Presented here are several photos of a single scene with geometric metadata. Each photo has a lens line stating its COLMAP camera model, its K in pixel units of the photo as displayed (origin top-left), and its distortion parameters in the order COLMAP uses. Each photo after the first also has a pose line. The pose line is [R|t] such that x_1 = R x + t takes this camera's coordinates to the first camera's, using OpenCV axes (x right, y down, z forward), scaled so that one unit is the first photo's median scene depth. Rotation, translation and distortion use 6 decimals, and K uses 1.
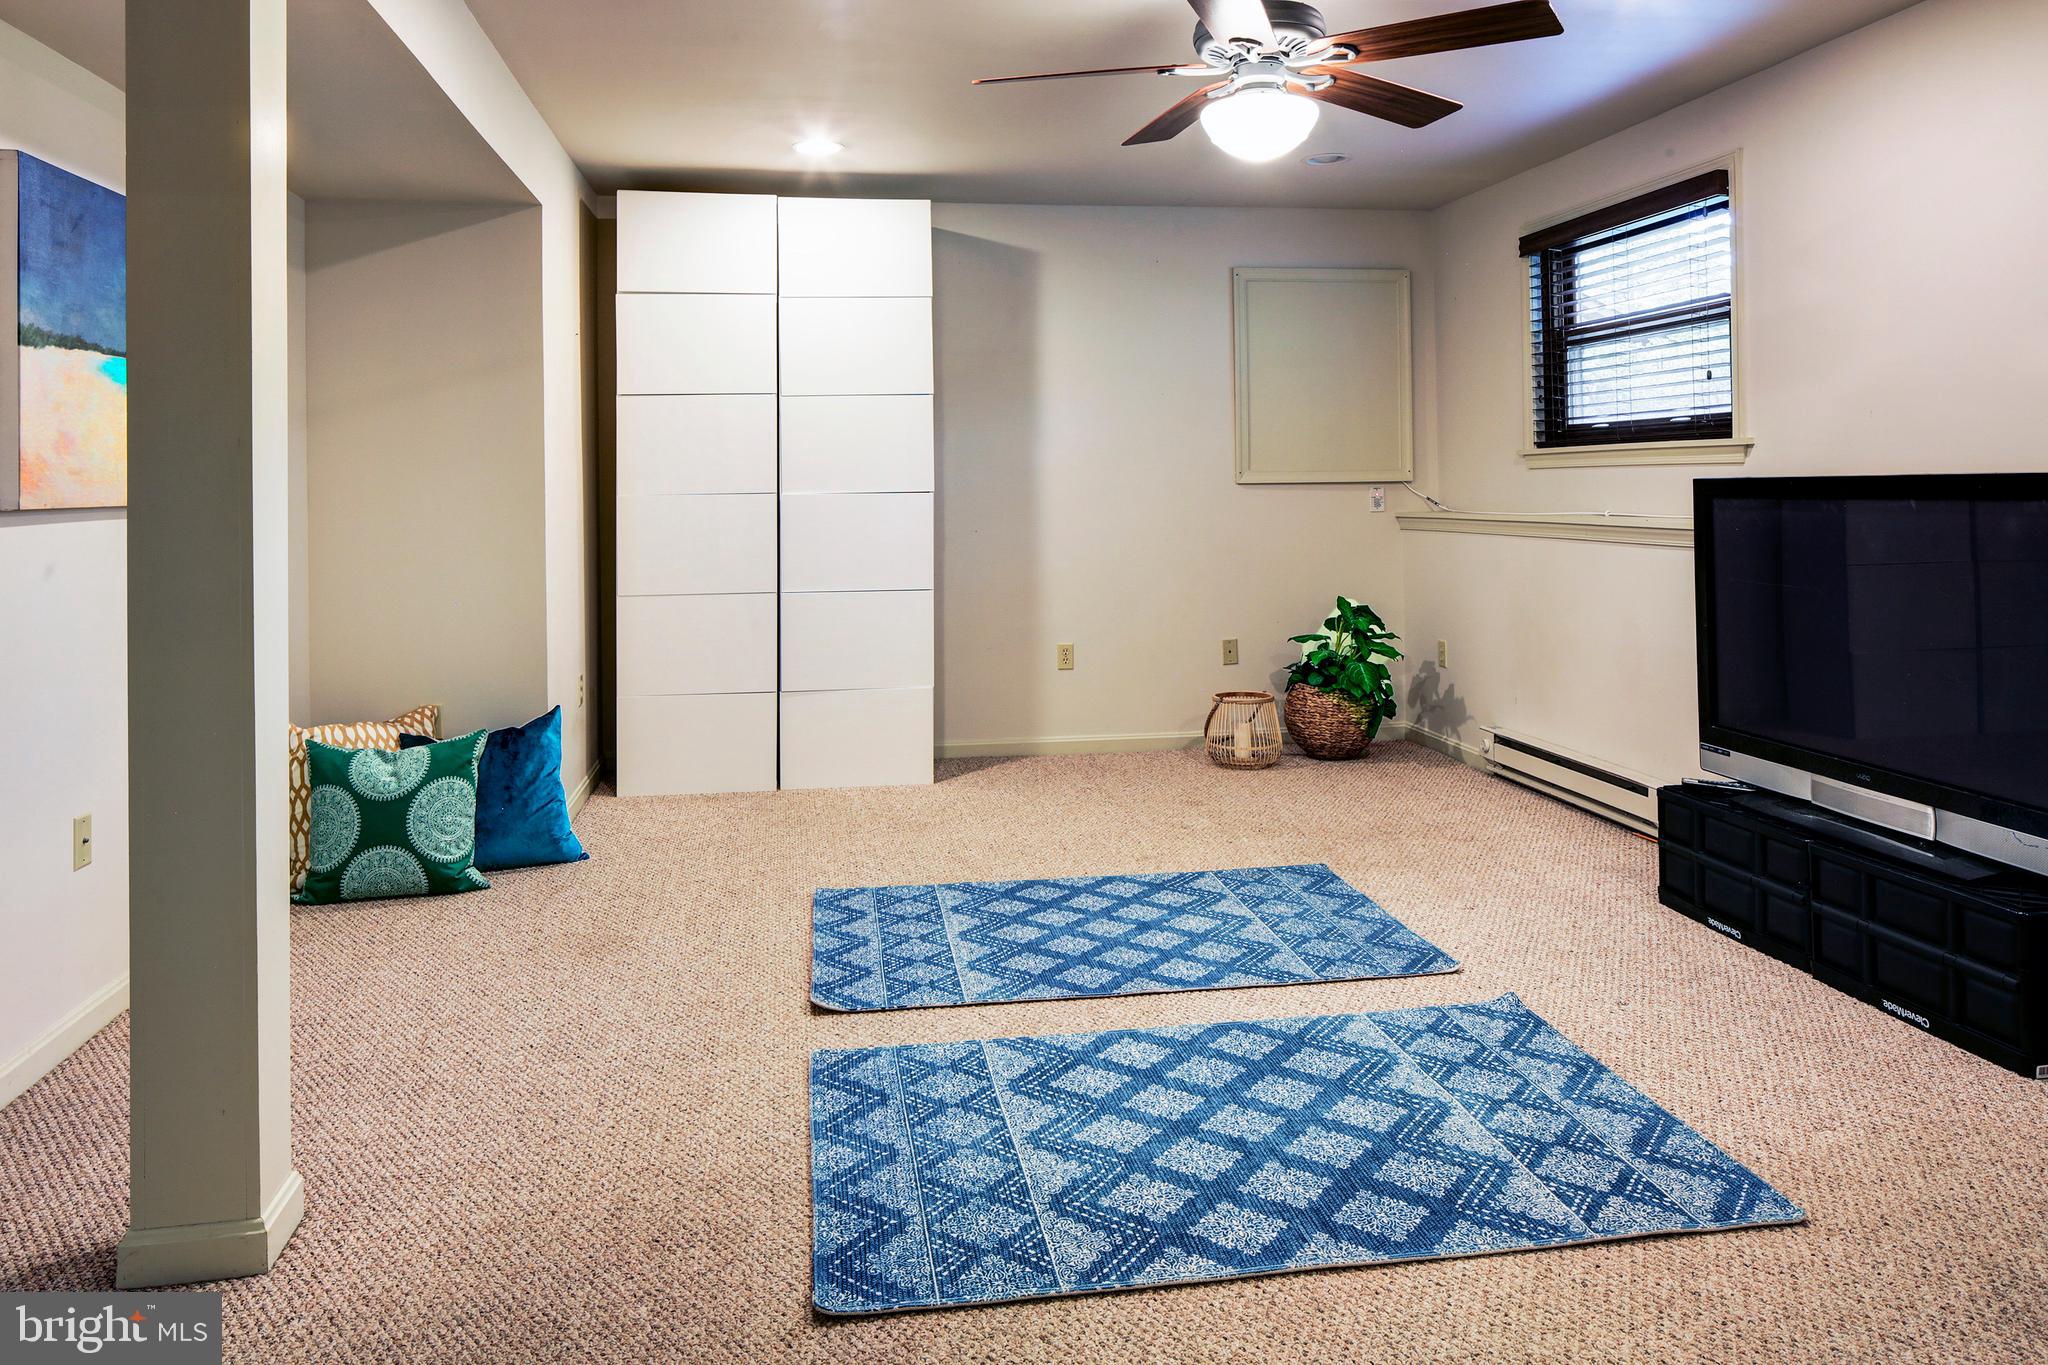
lens RADIAL K [[1396.7, 0, 1016.9], [0, 1396.7, 526.7], [0, 0, 1]] dist [-0.007076, -0.000798]
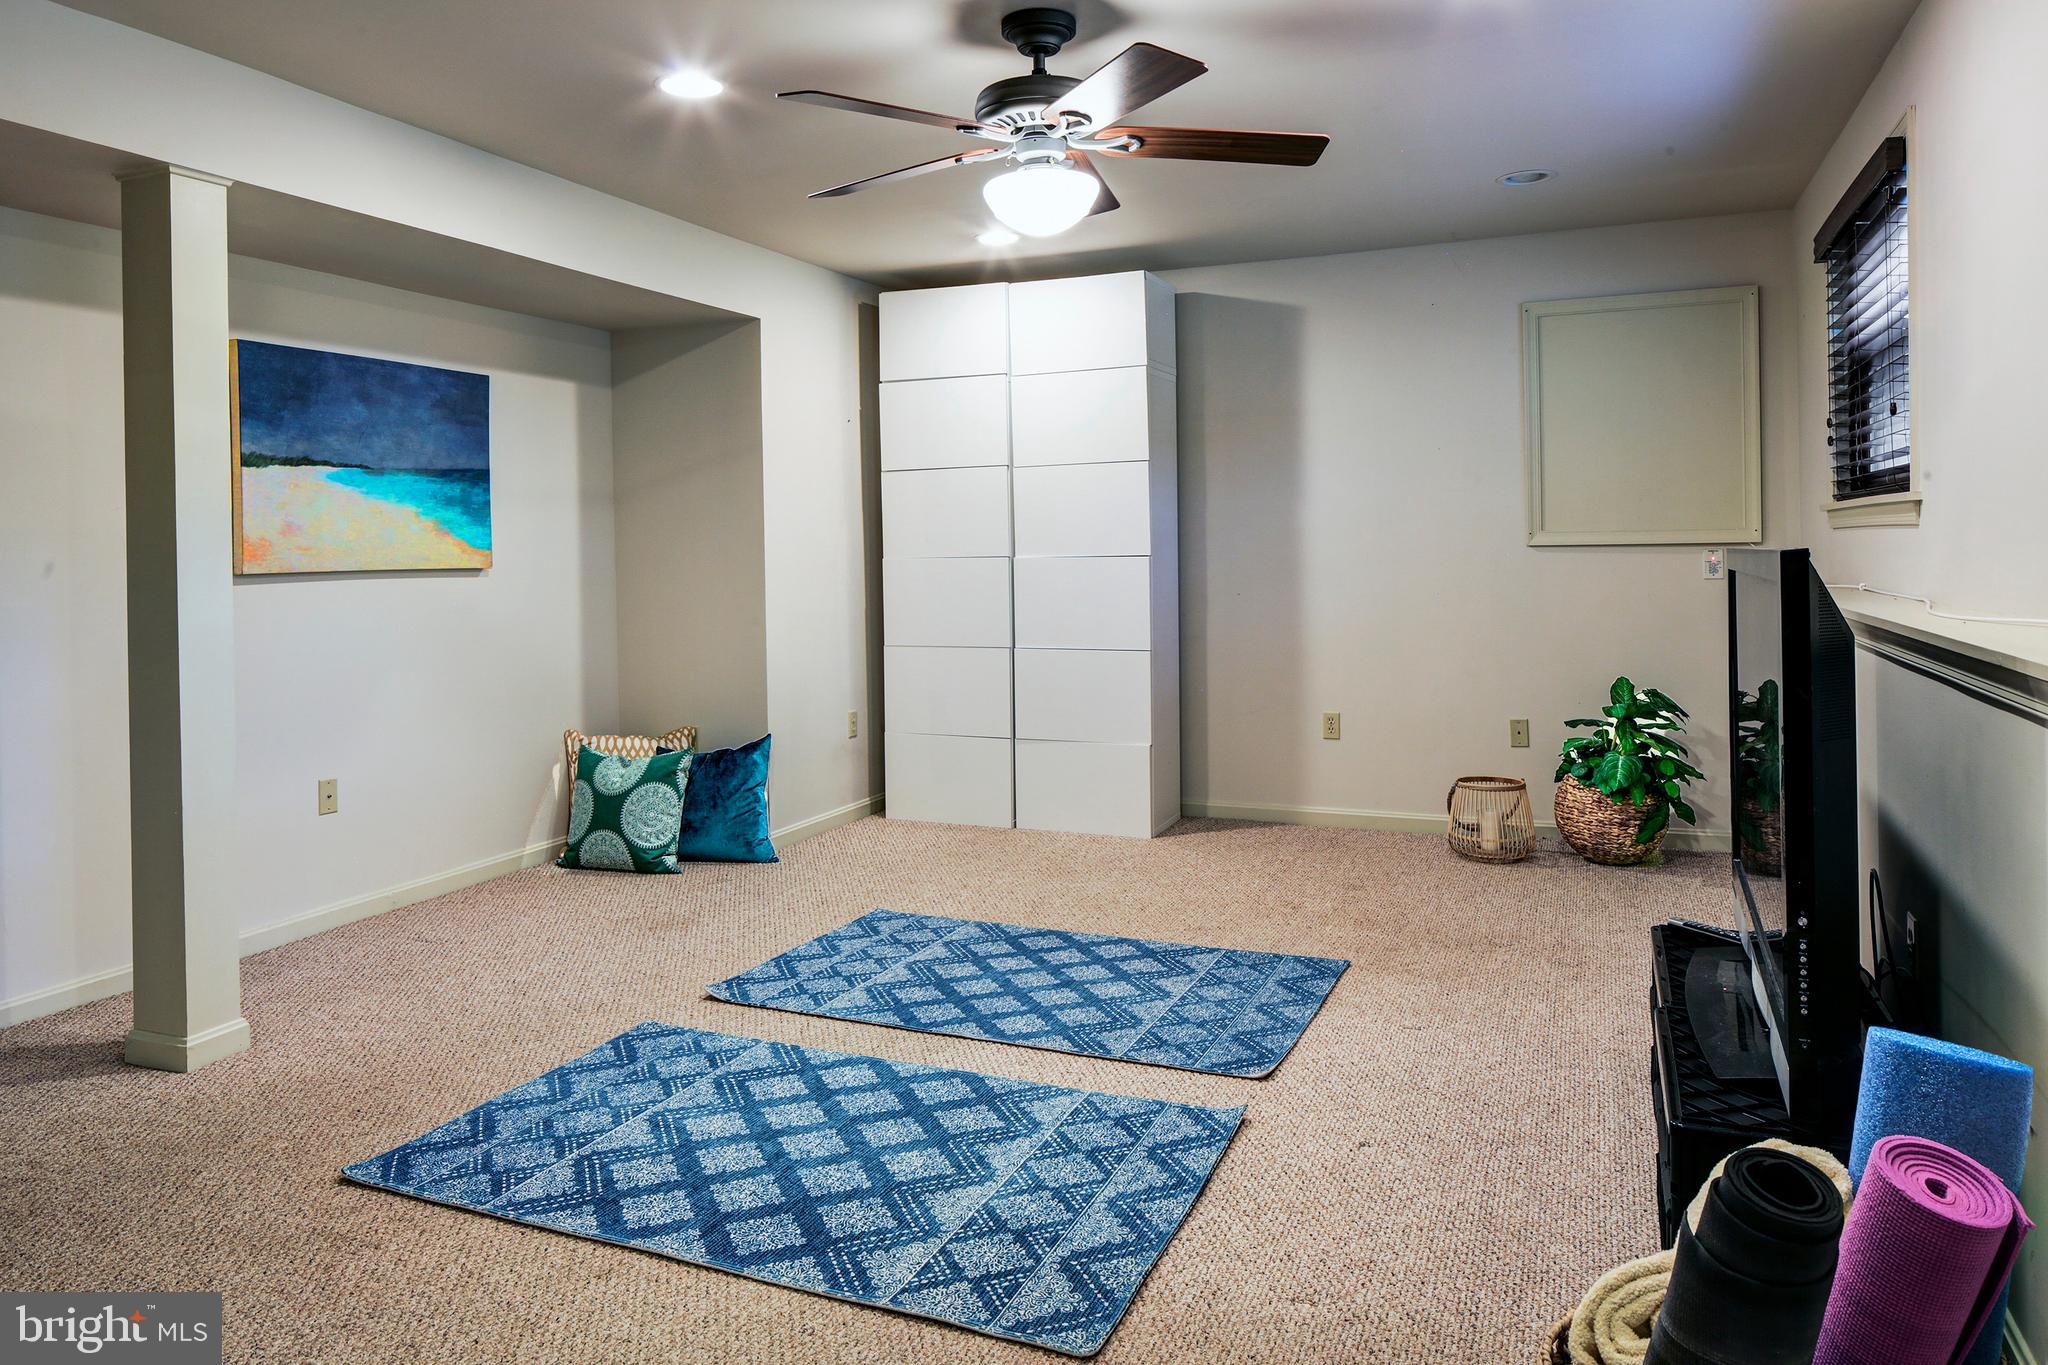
lens RADIAL K [[1405.1, 0, 1018.1], [0, 1405.1, 611.6], [0, 0, 1]] dist [-0.004568, 0.000903]
pose [[0.841725, 0.024012, -0.539372, 0.571295], [-0.010861, 0.999561, 0.027550, -0.015347], [0.539797, -0.017331, 0.841617, 0.105988]]
